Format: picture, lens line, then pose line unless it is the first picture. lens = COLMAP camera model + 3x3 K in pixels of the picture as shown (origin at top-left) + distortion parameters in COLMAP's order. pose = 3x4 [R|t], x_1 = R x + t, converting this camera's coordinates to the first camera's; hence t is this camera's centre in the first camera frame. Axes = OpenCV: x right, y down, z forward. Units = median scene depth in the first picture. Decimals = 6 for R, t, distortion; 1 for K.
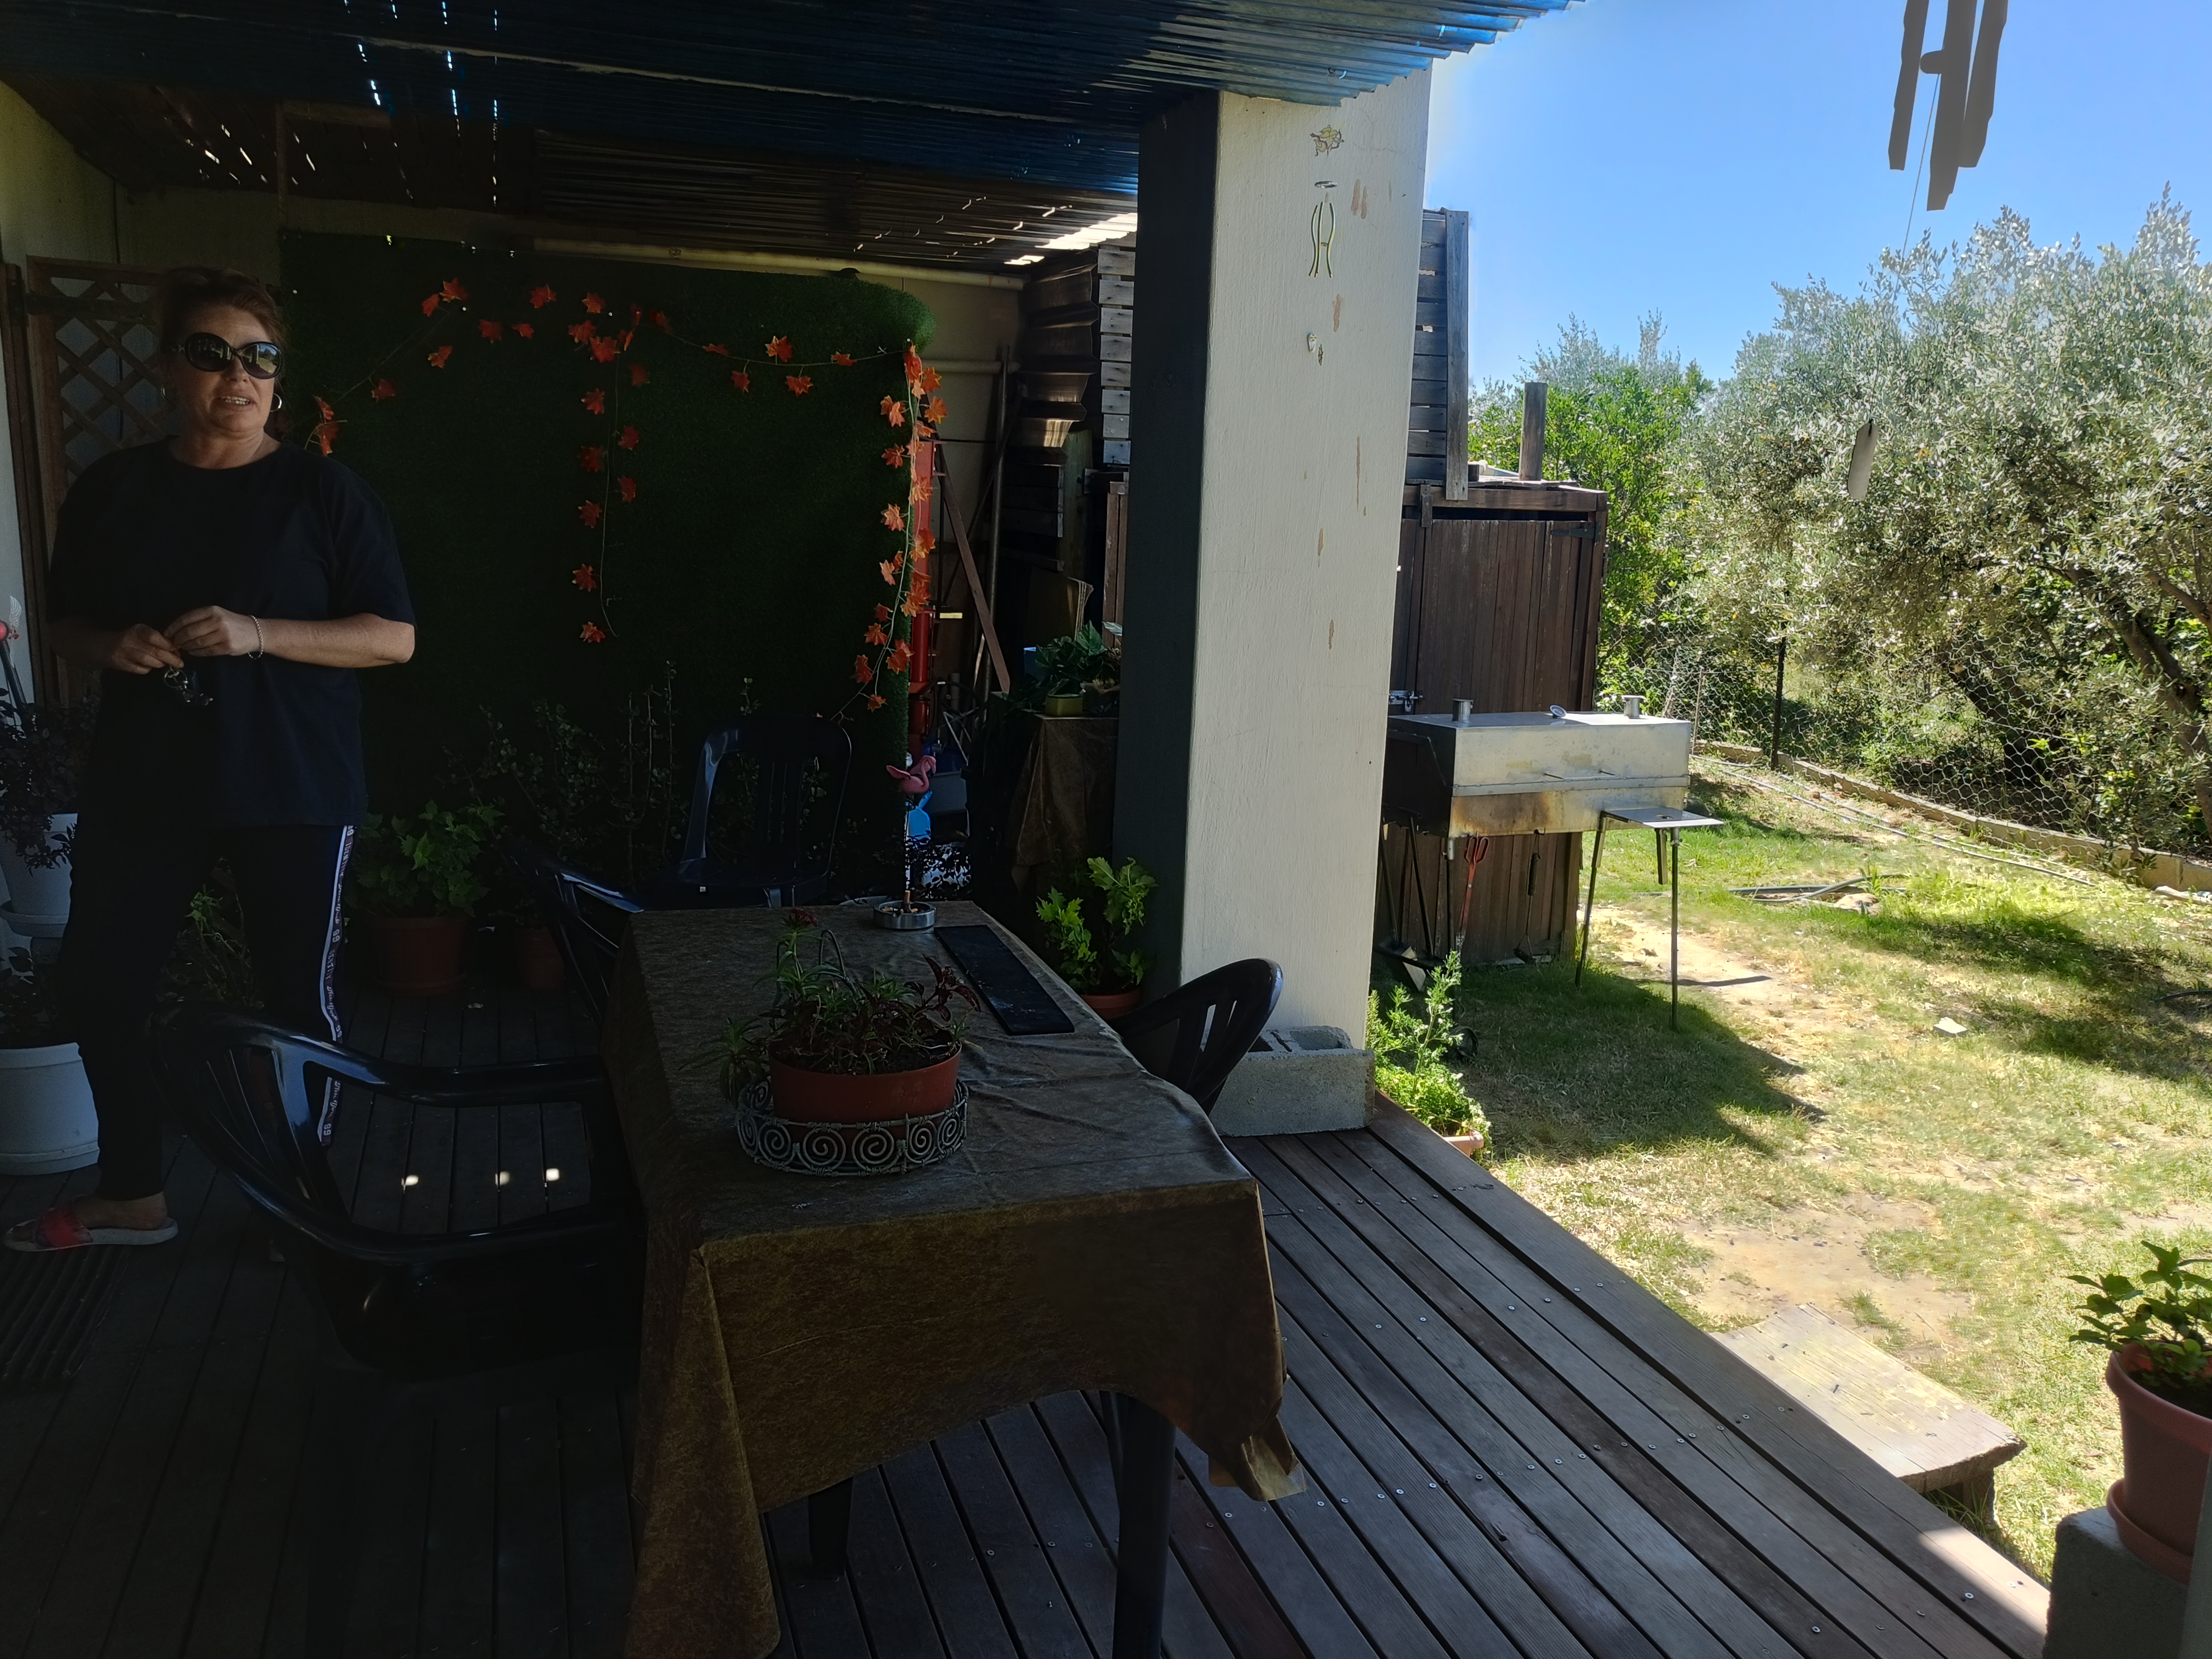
lens RADIAL K [[1595.5, 0, 1108.1], [0, 1595.5, 818.1], [0, 0, 1]] dist [0.001678, -0.014420]
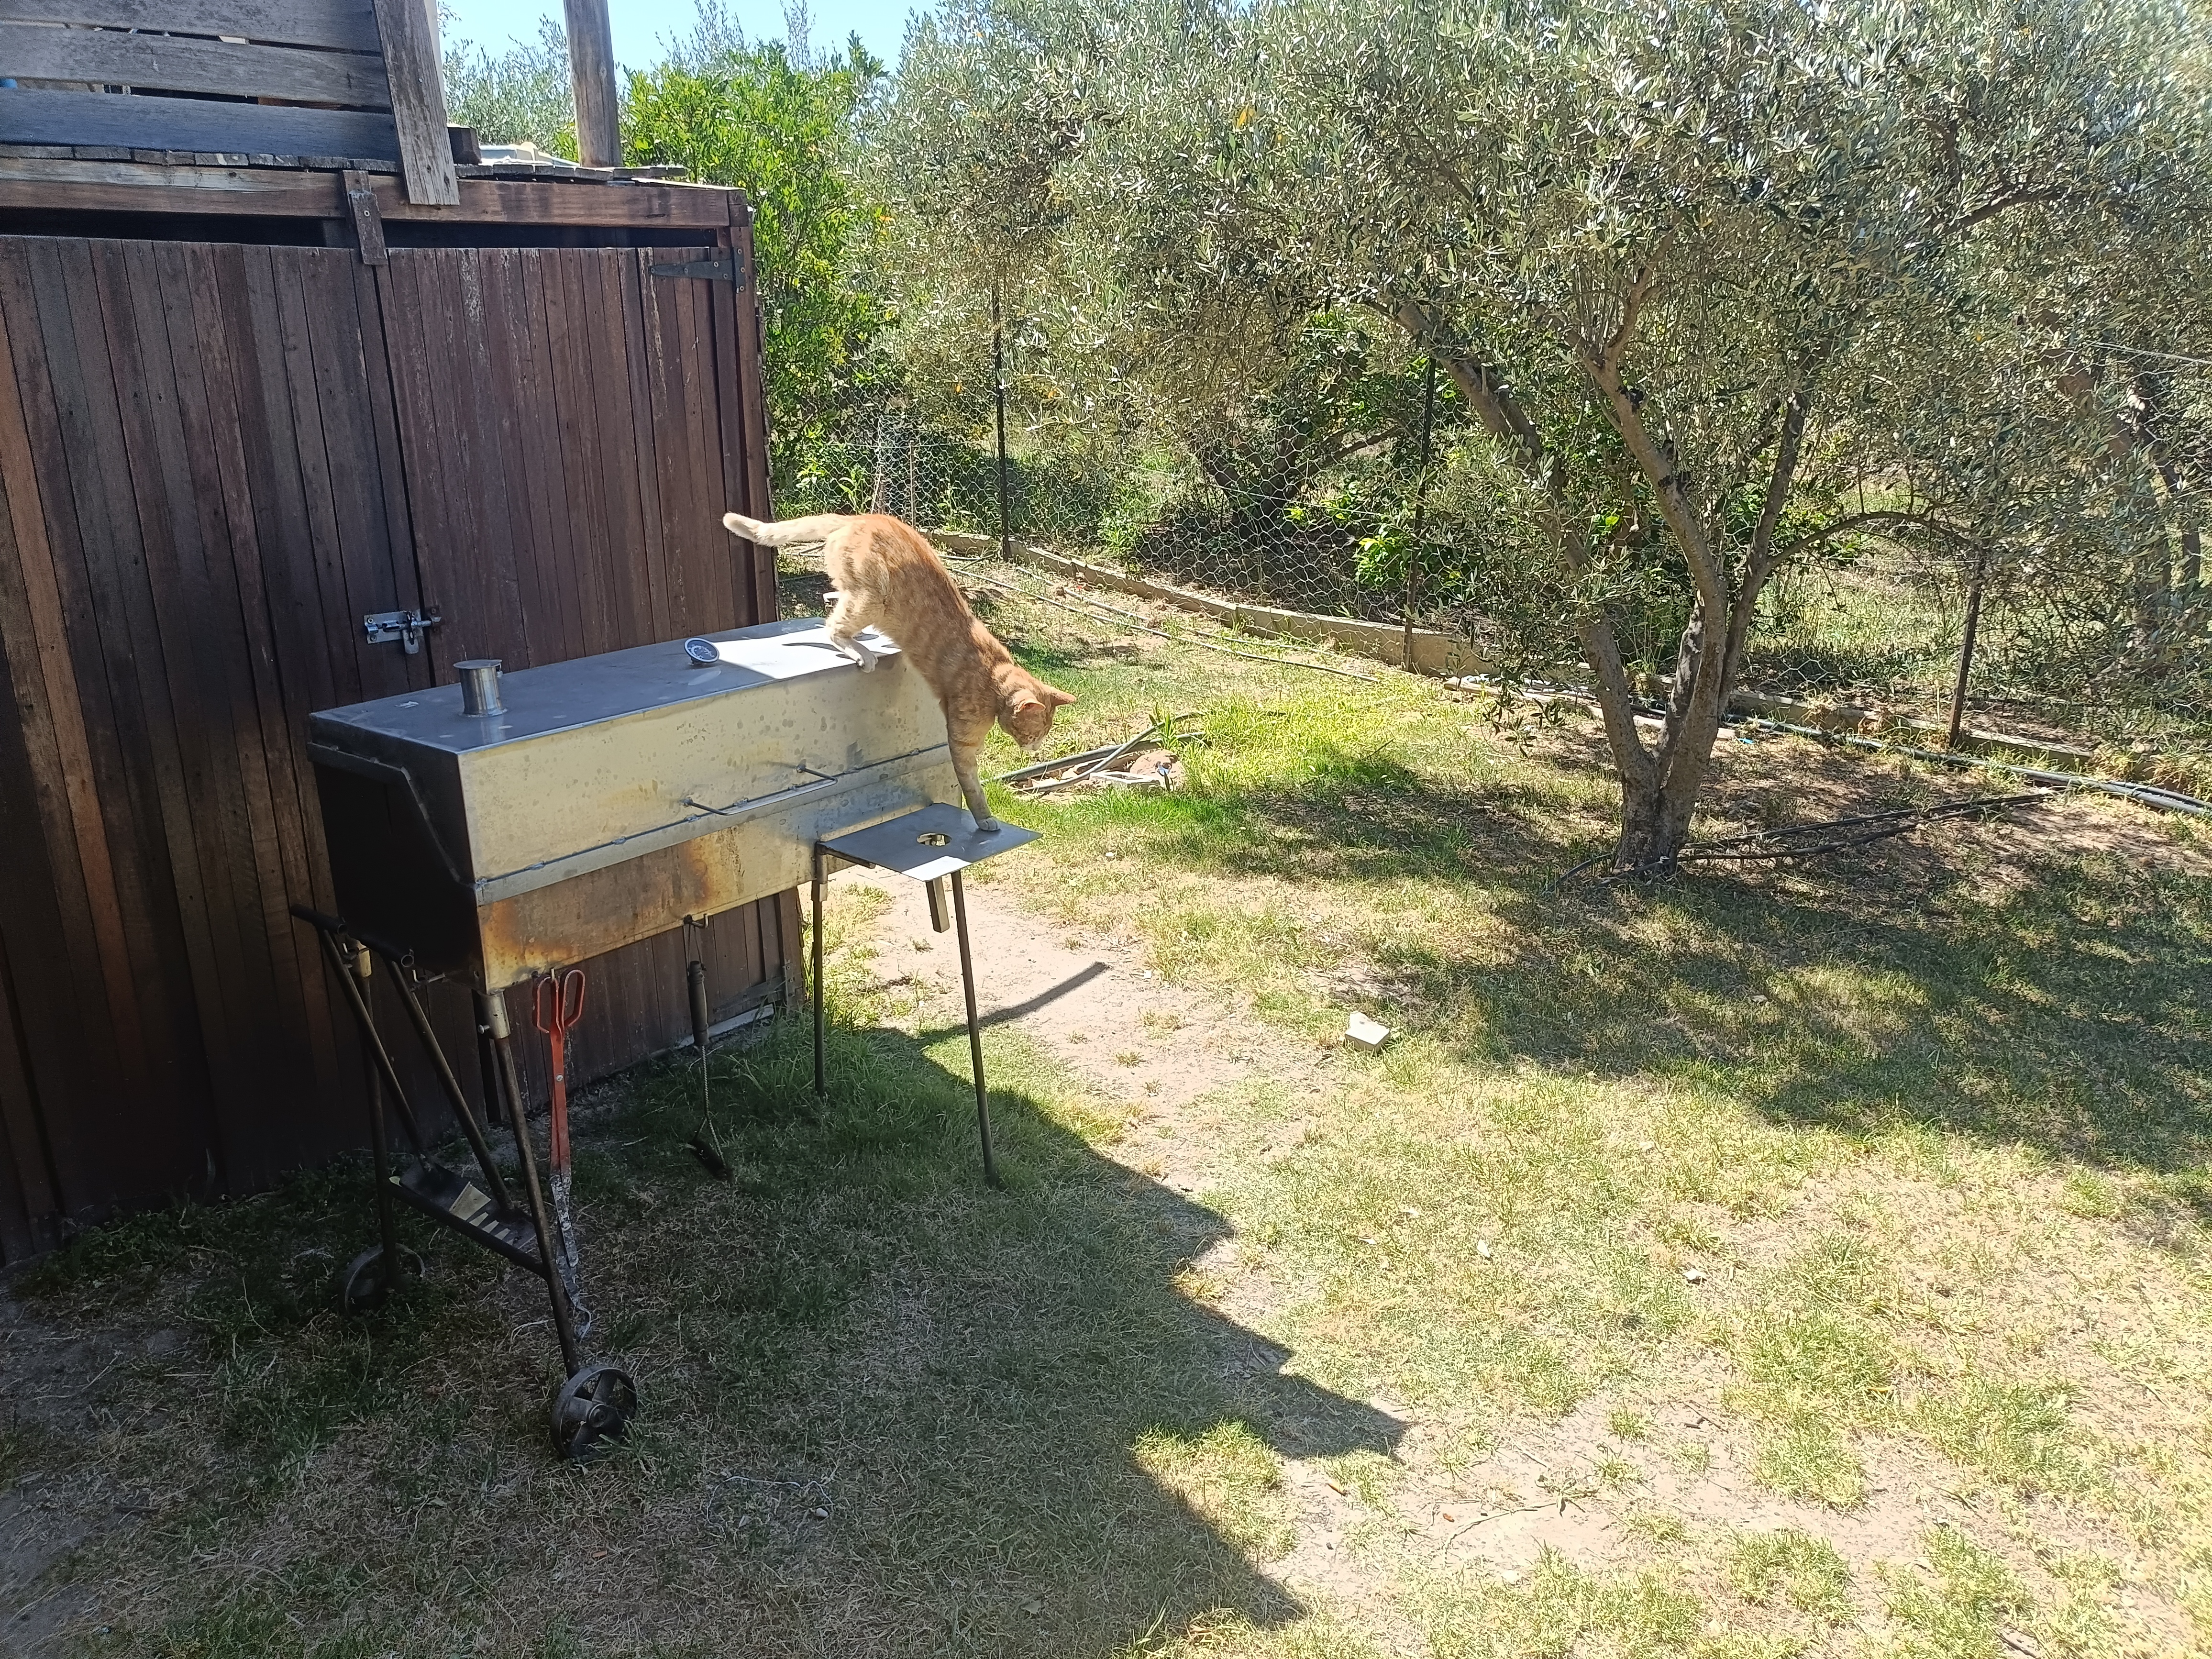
lens RADIAL K [[1595.5, 0, 1094.5], [0, 1595.5, 826.3], [0, 0, 1]] dist [0.001678, -0.014420]
pose [[0.887093, -0.173701, 0.427662, 0.138417], [0.106677, 0.978561, 0.176177, -0.070517], [-0.449096, -0.110664, 0.886604, 0.411469]]
